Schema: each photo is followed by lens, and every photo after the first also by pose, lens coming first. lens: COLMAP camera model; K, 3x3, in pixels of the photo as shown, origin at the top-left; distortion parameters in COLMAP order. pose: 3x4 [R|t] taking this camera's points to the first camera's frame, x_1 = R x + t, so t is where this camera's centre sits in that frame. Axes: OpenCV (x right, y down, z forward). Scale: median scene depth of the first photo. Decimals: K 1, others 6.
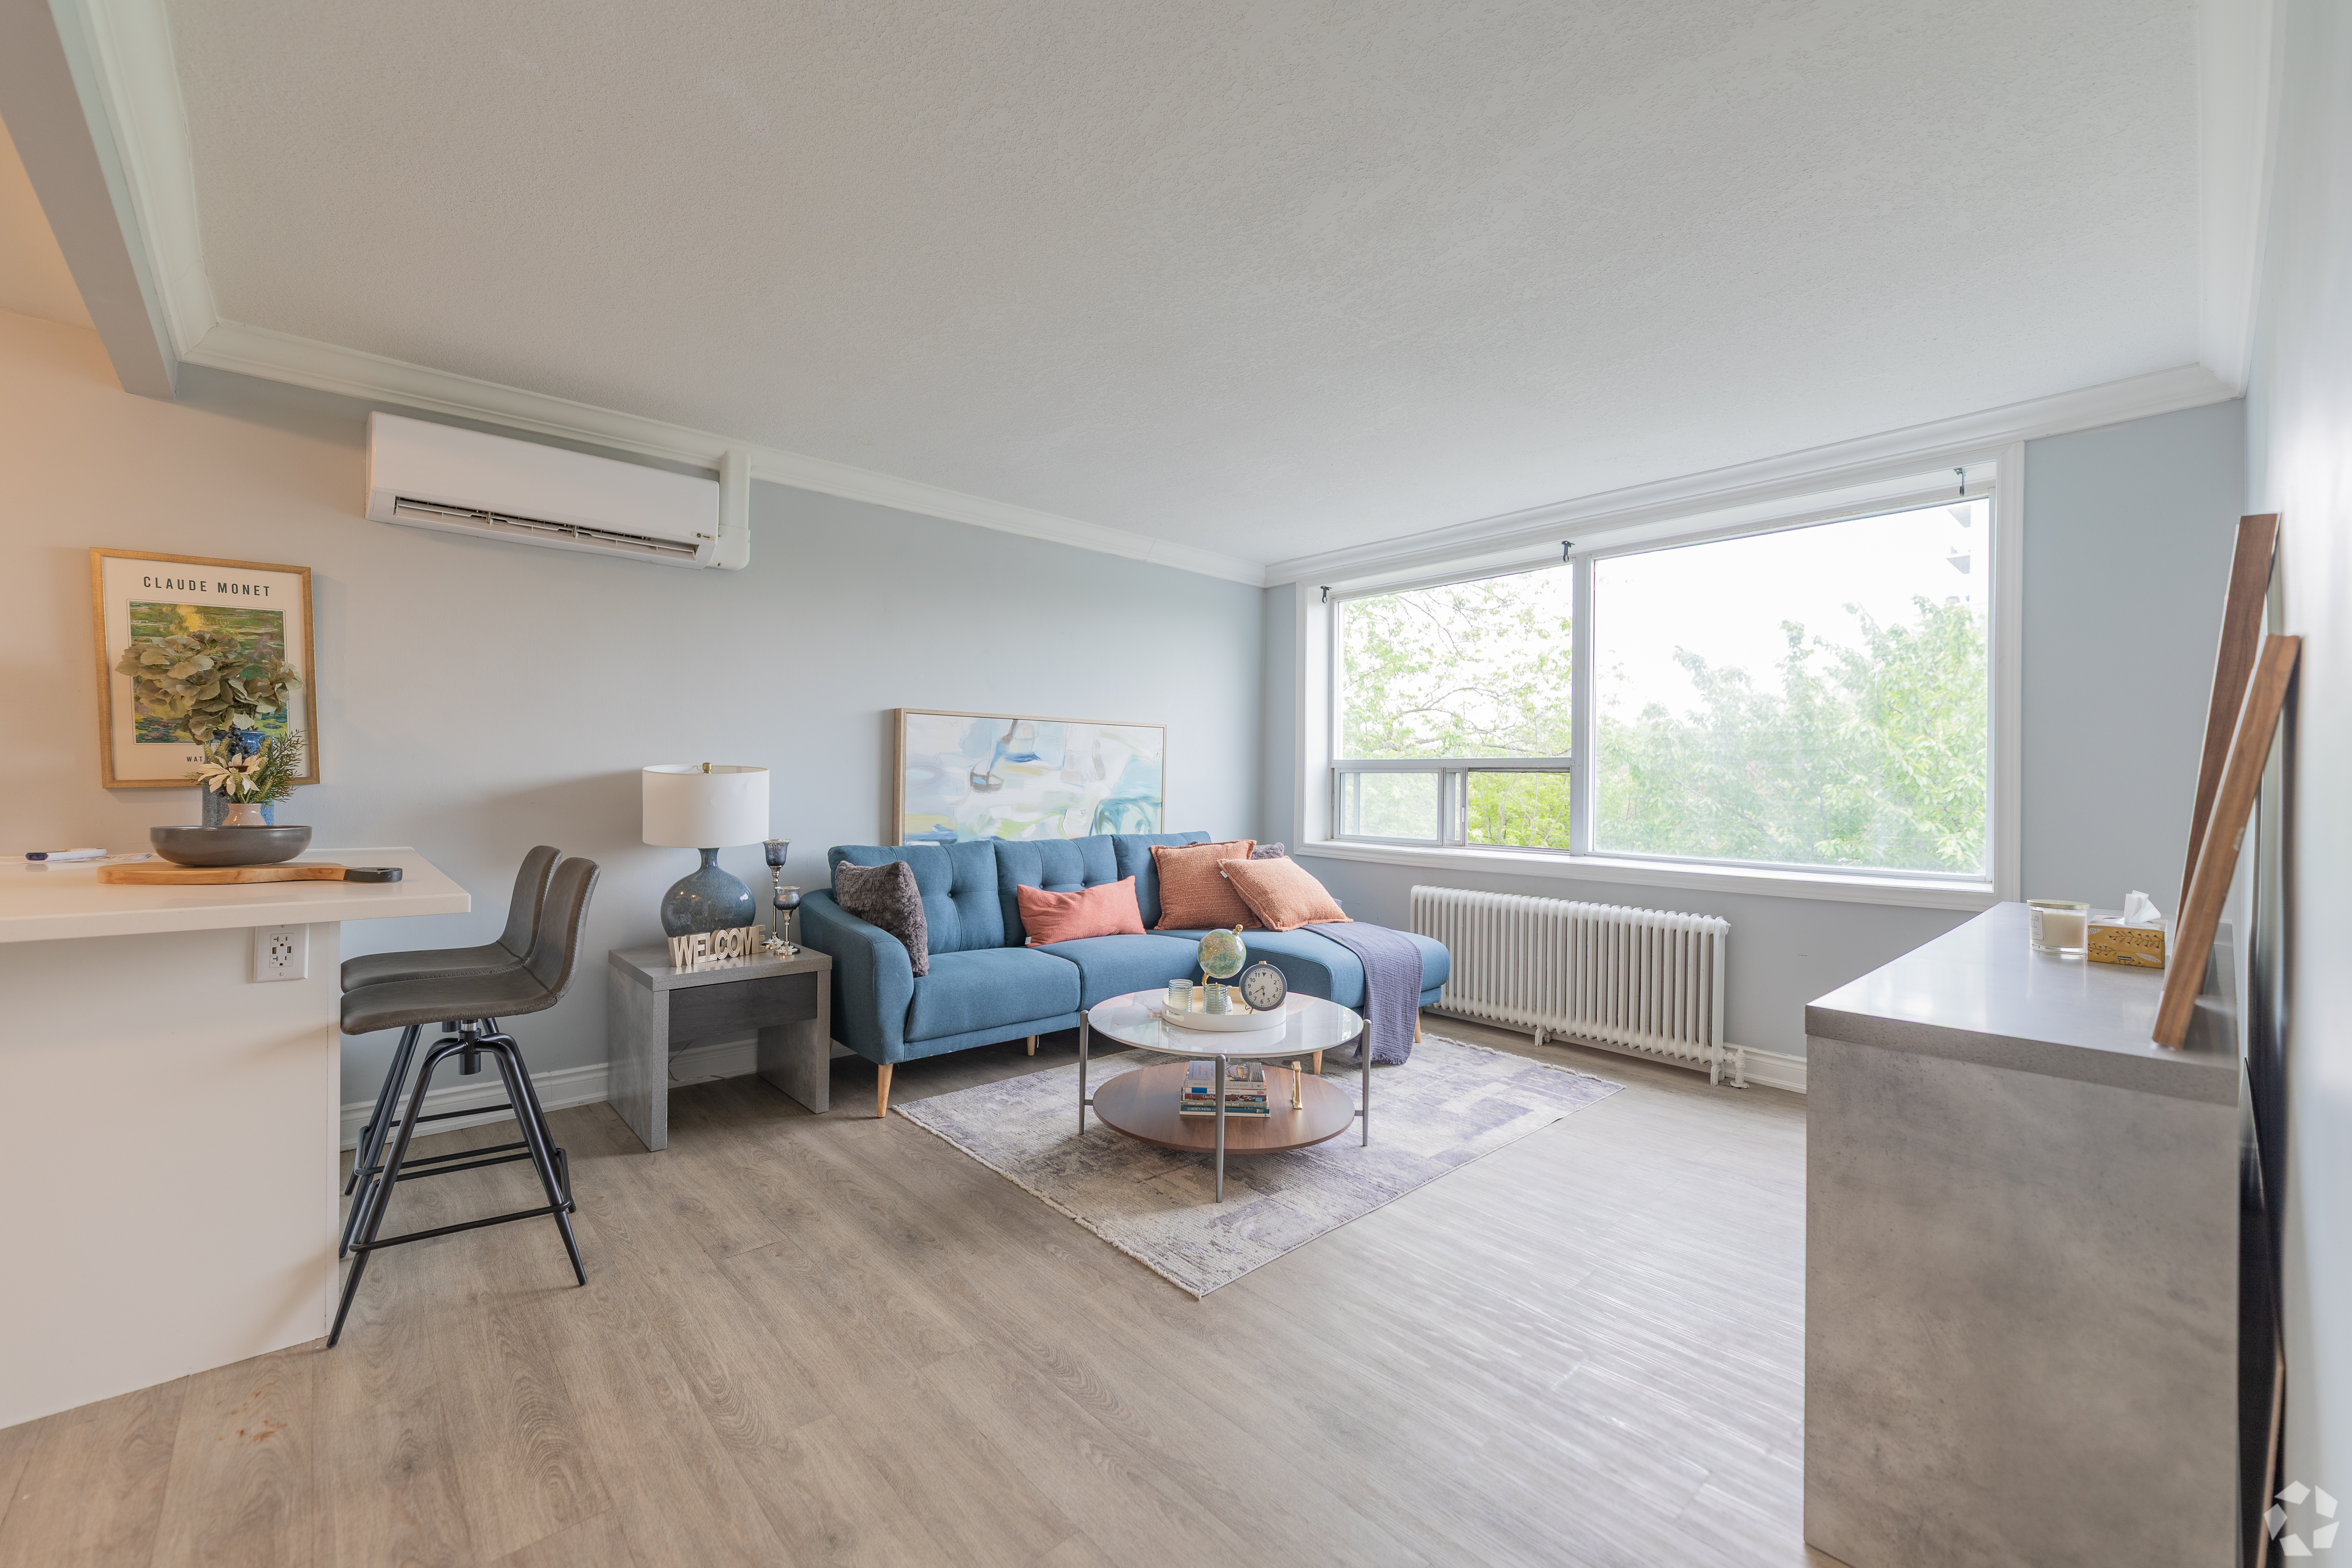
lens RADIAL K [[979.6, 0, 1171.5], [0, 979.6, 791.7], [0, 0, 1]] dist [-0.000470, -0.000816]
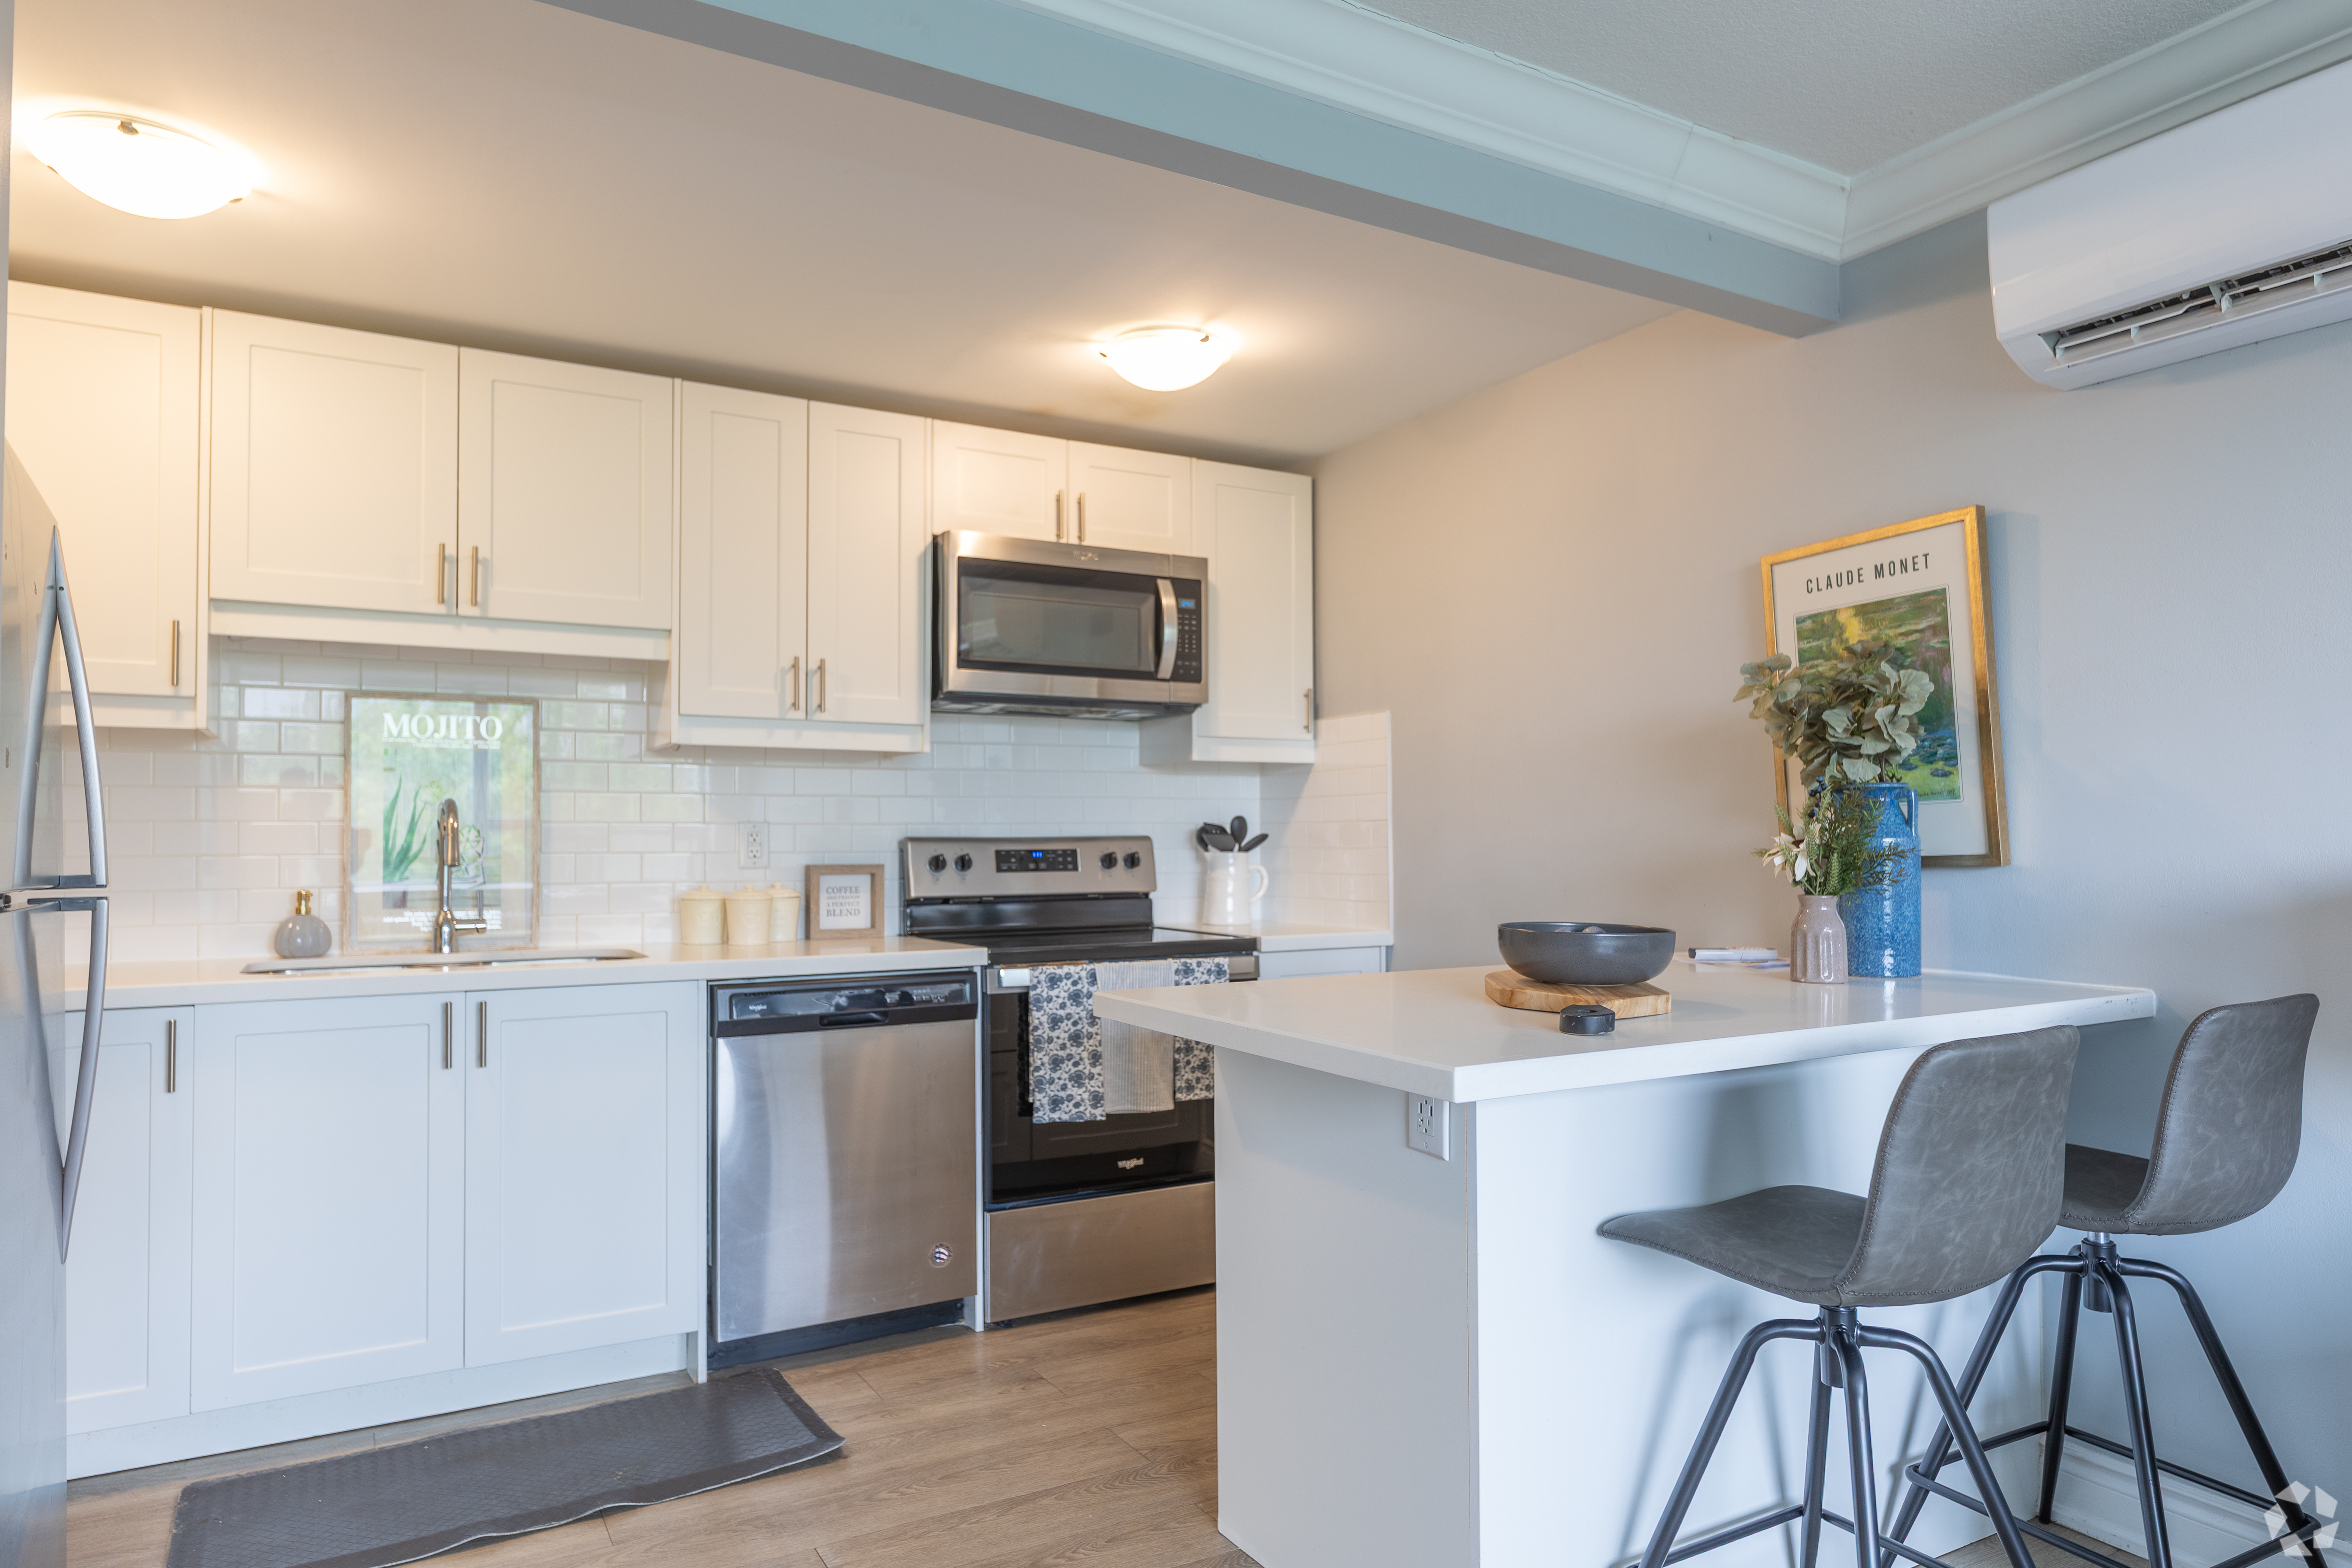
lens RADIAL K [[1421.9, 0, 1165.1], [0, 1421.9, 795.6], [0, 0, 1]] dist [0.001977, 0.002719]
pose [[-0.211189, -0.042208, -0.976534, 0.080544], [-0.009227, 0.999109, -0.041188, -0.010876], [0.977402, 0.000312, -0.211390, 0.749690]]
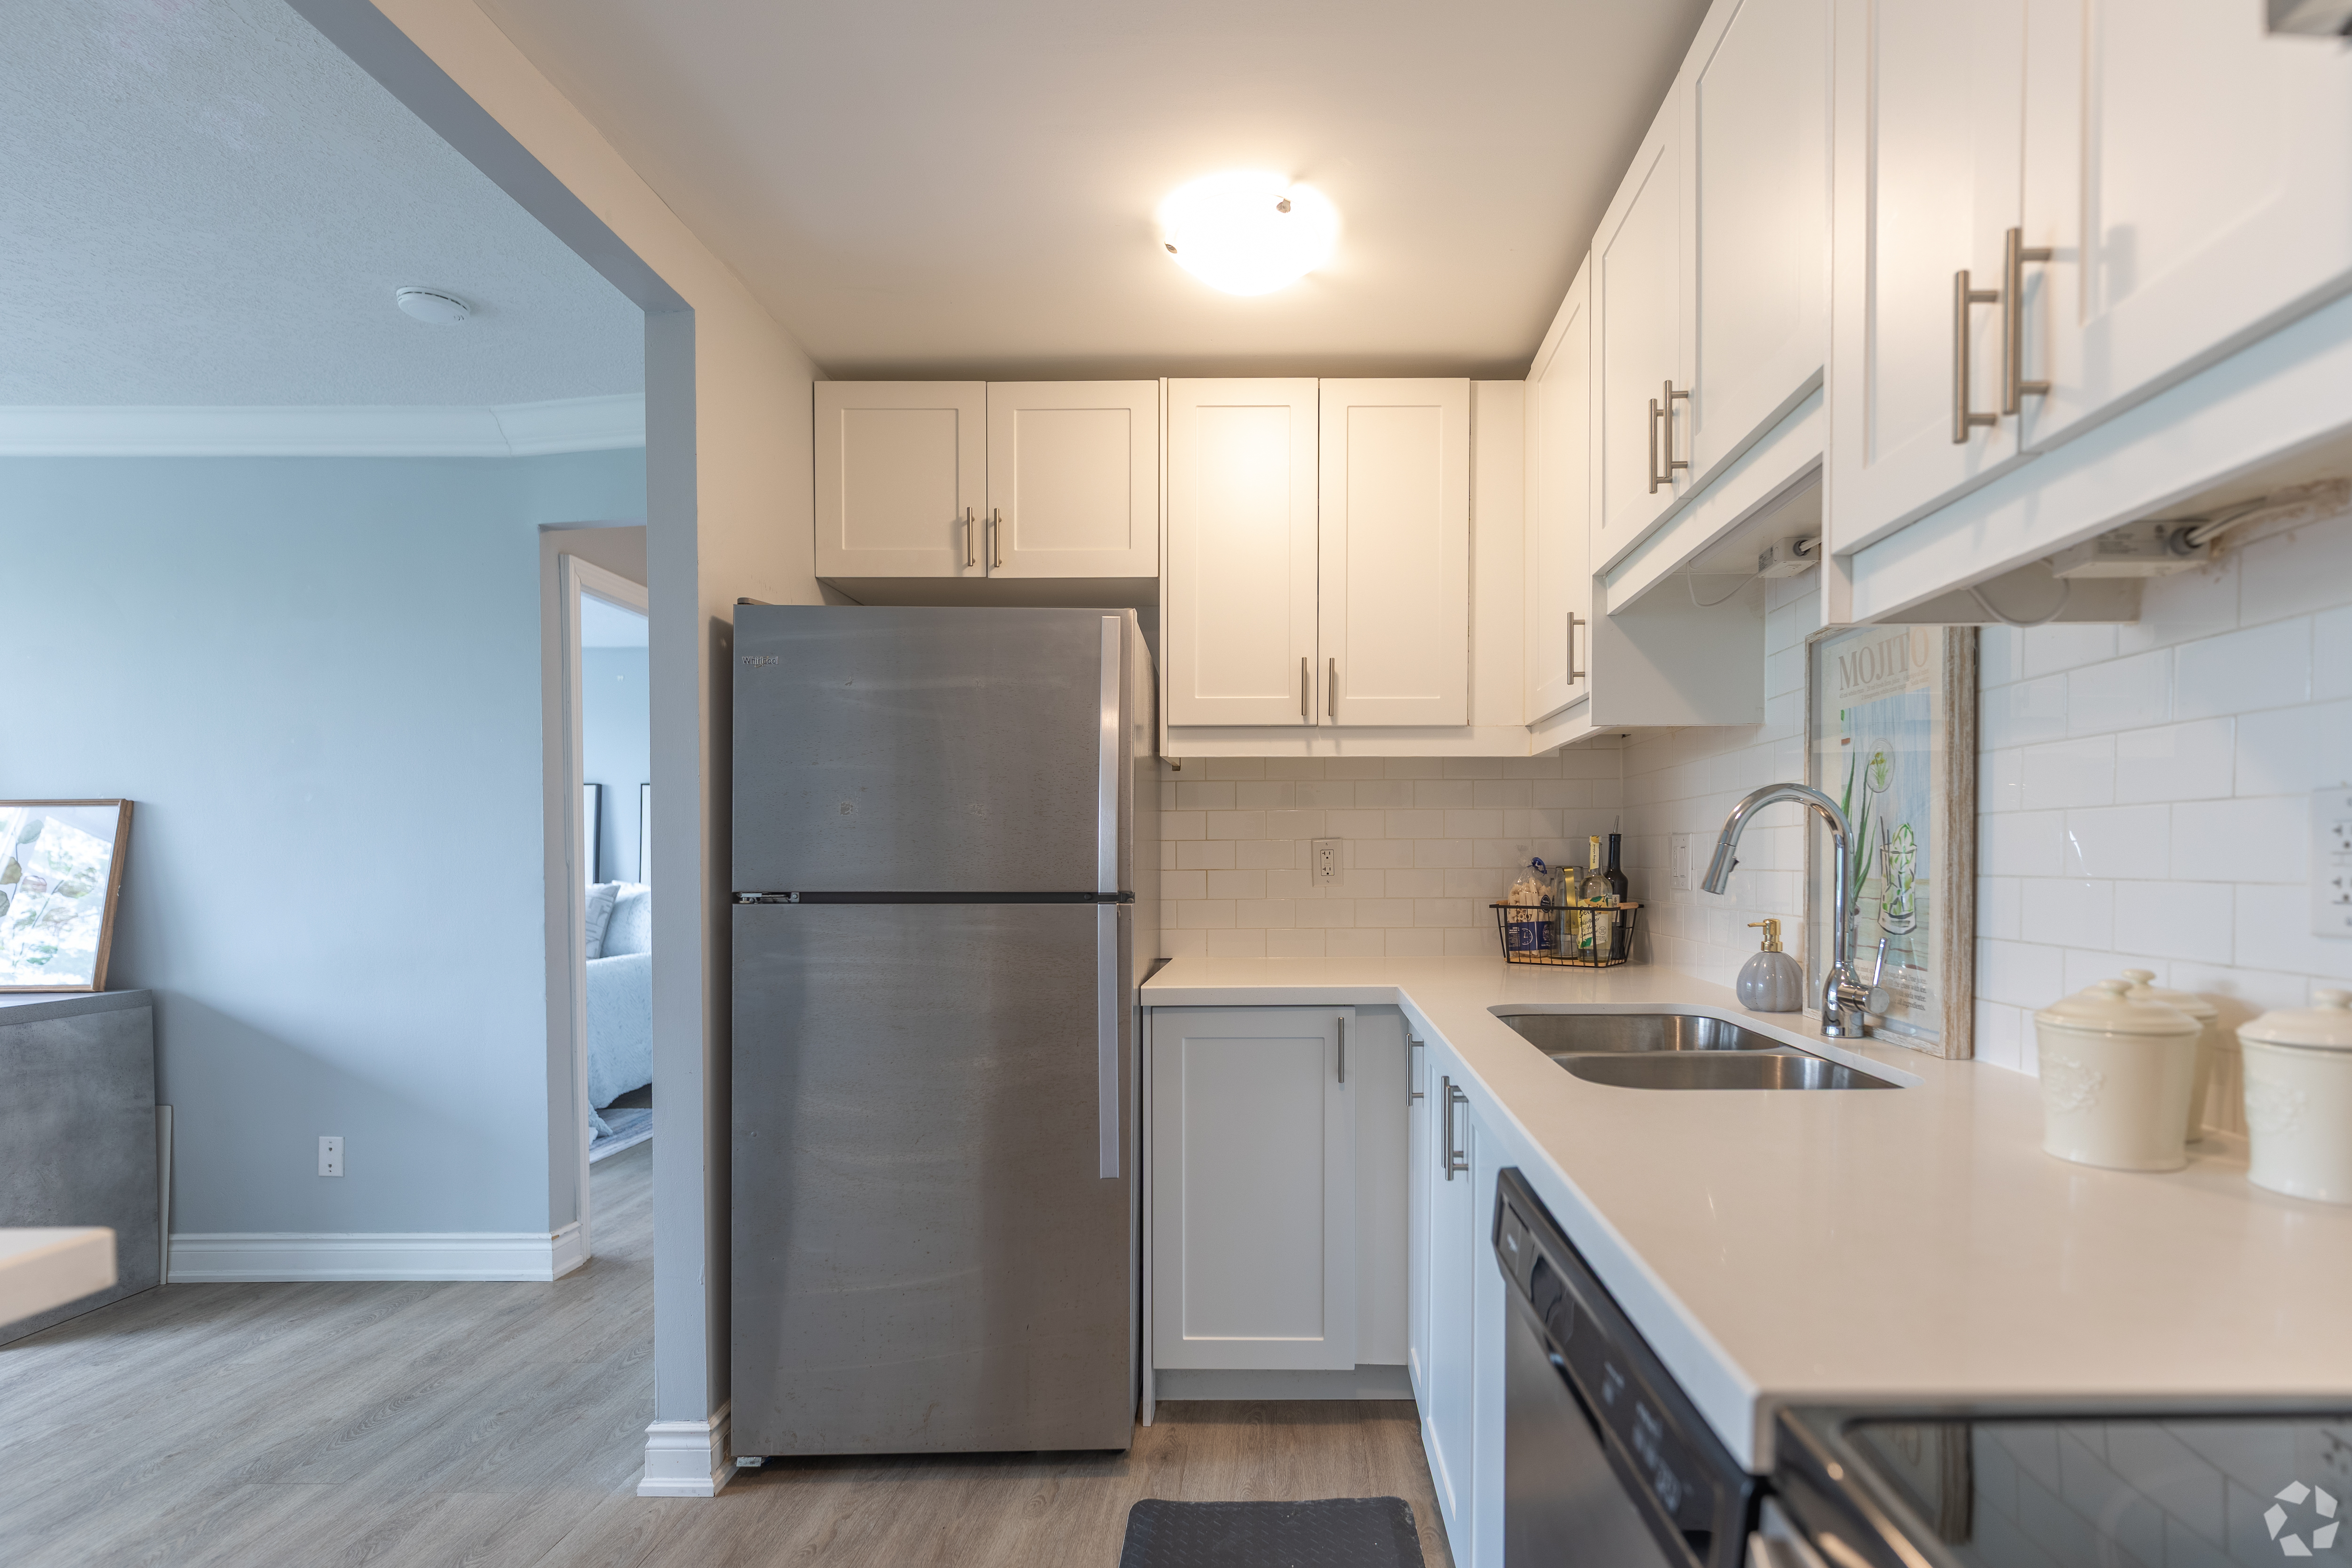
lens RADIAL K [[1124.0, 0, 1281.8], [0, 1124.0, 856.9], [0, 0, 1]] dist [0.000239, 0.000333]
pose [[-0.745029, -0.009137, 0.666970, -1.169096], [0.007744, 0.999720, 0.022345, -0.029641], [-0.666988, 0.021813, -0.744750, 0.517545]]
